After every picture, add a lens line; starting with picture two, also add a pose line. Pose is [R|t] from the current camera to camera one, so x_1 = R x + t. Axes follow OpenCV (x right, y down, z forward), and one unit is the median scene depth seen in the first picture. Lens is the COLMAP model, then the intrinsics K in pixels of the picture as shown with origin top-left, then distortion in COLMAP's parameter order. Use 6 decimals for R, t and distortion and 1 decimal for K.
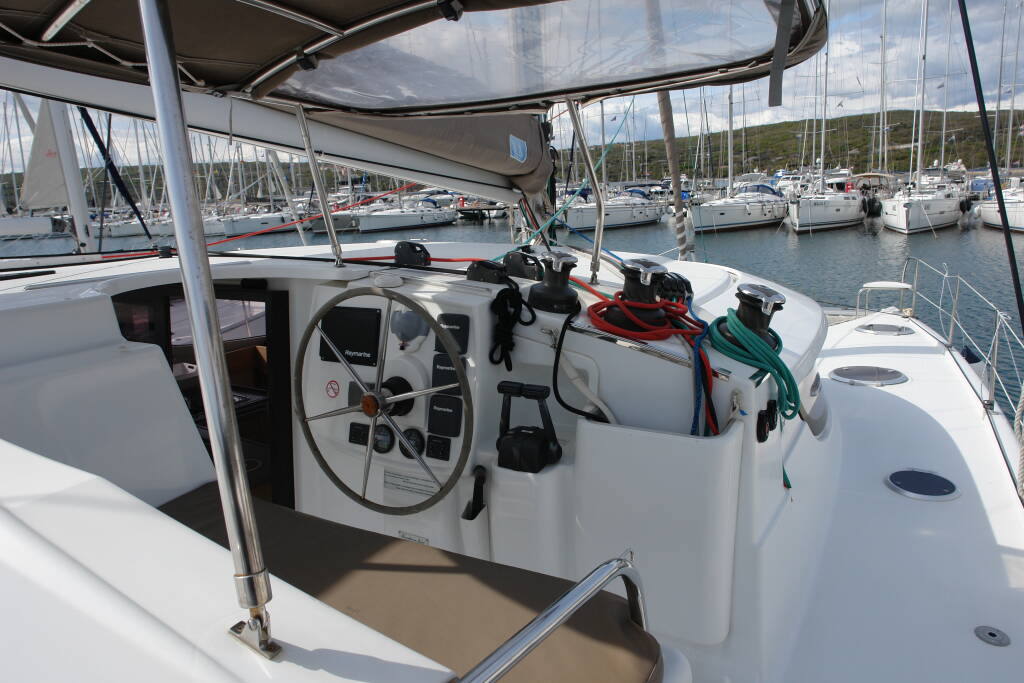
lens RADIAL K [[703.8, 0, 508.5], [0, 703.8, 341.4], [0, 0, 1]] dist [-0.047299, 0.002724]
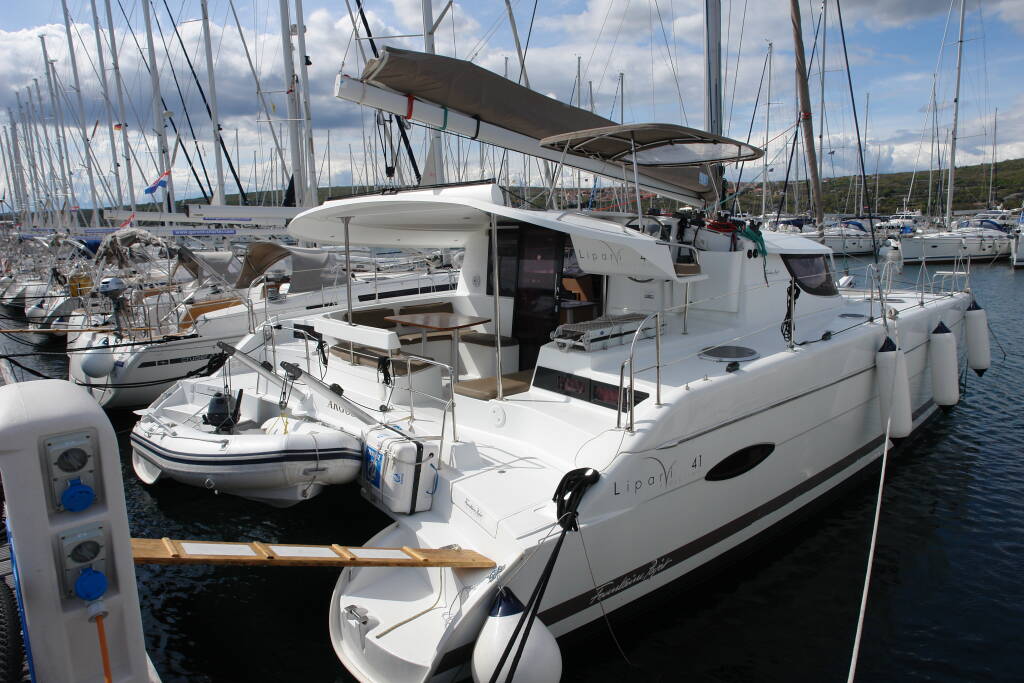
lens RADIAL K [[703.8, 0, 513.7], [0, 703.8, 341.8], [0, 0, 1]] dist [-0.047299, 0.002724]
pose [[0.955942, 0.078885, -0.282759, 0.090201], [-0.089645, 0.995652, -0.025298, 0.279170], [0.279534, 0.049532, 0.958857, -1.011952]]
